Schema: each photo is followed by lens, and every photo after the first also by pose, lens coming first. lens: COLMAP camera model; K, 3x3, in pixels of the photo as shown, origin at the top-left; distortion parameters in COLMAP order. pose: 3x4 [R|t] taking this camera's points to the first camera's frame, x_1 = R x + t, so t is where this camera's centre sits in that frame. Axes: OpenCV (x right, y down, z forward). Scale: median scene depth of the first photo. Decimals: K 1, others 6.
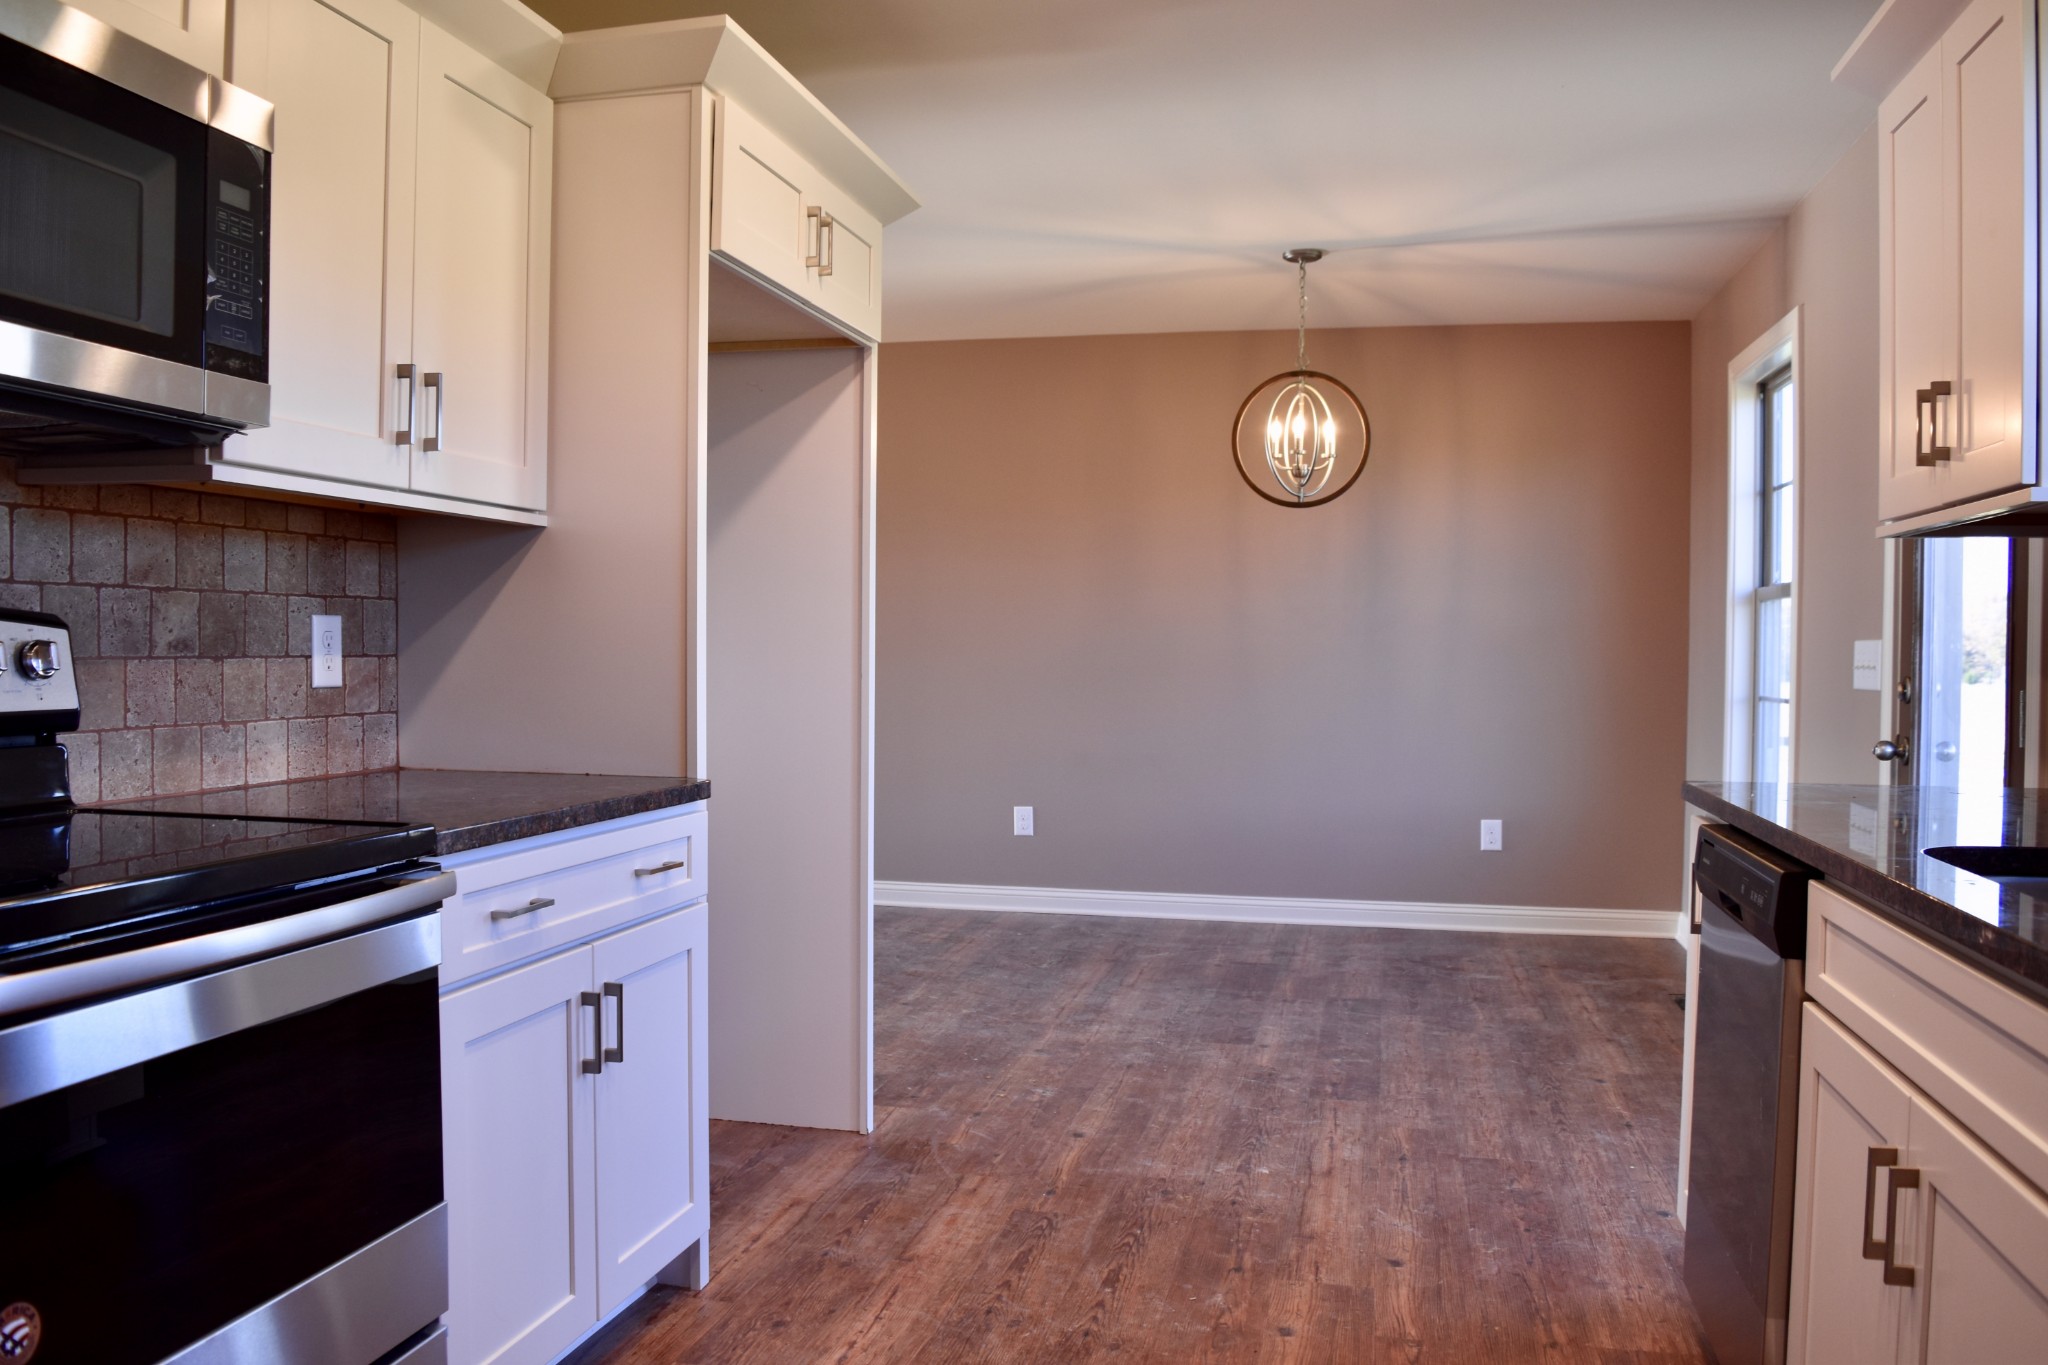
lens RADIAL K [[1612.4, 0, 1024.0], [0, 1612.4, 682.5], [0, 0, 1]] dist [-0.093296, 0.009044]
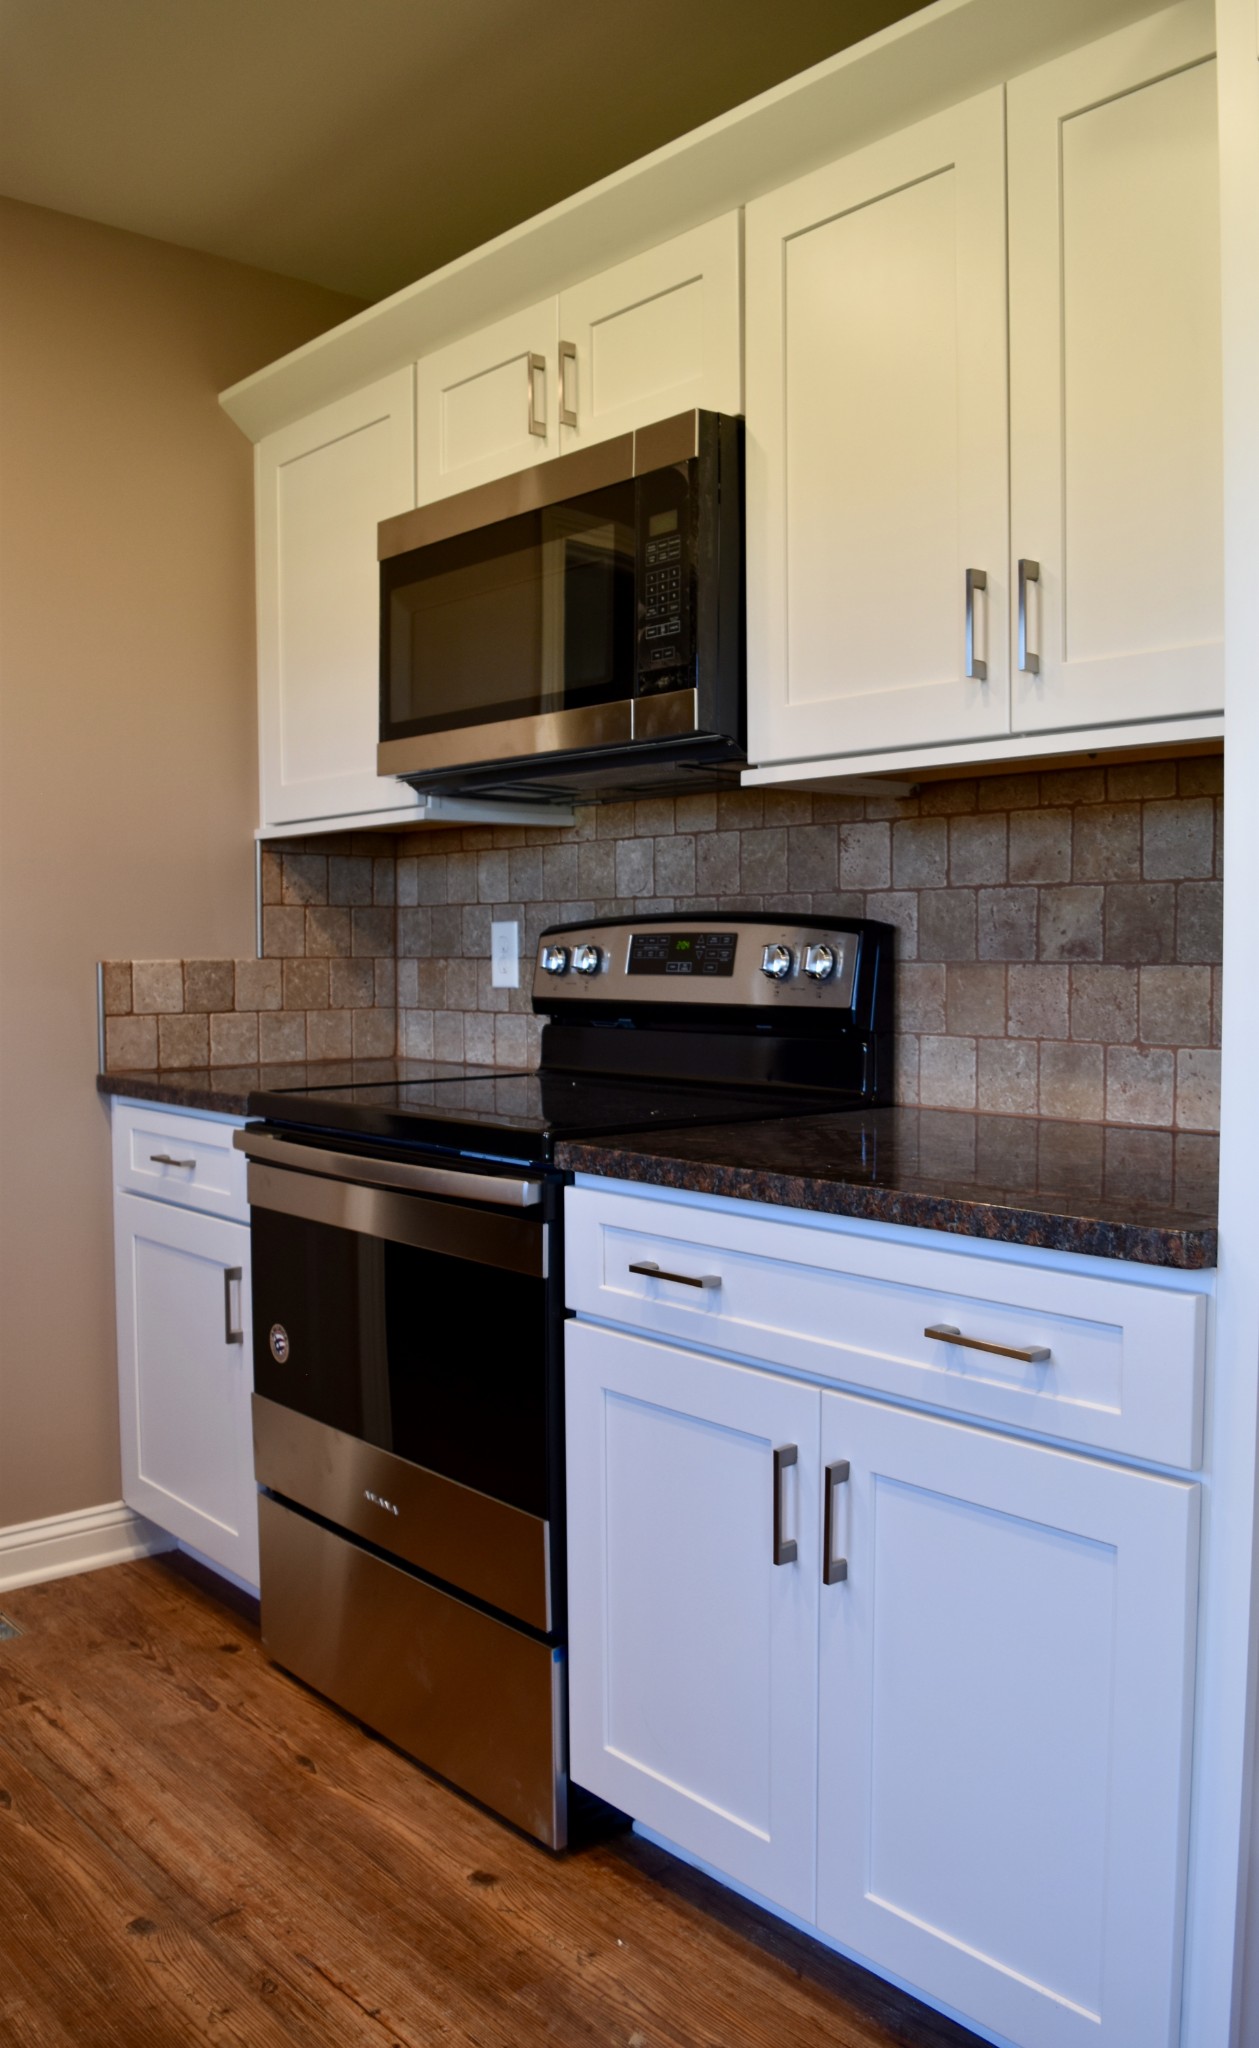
lens RADIAL K [[1559.3, 0, 629.5], [0, 1559.3, 1024.0], [0, 0, 1]] dist [-0.059952, 0.000859]
pose [[-0.570968, 0.033791, -0.820277, 0.312983], [-0.020437, 0.998258, 0.055349, -0.025182], [0.820718, 0.048367, -0.569283, 1.315620]]
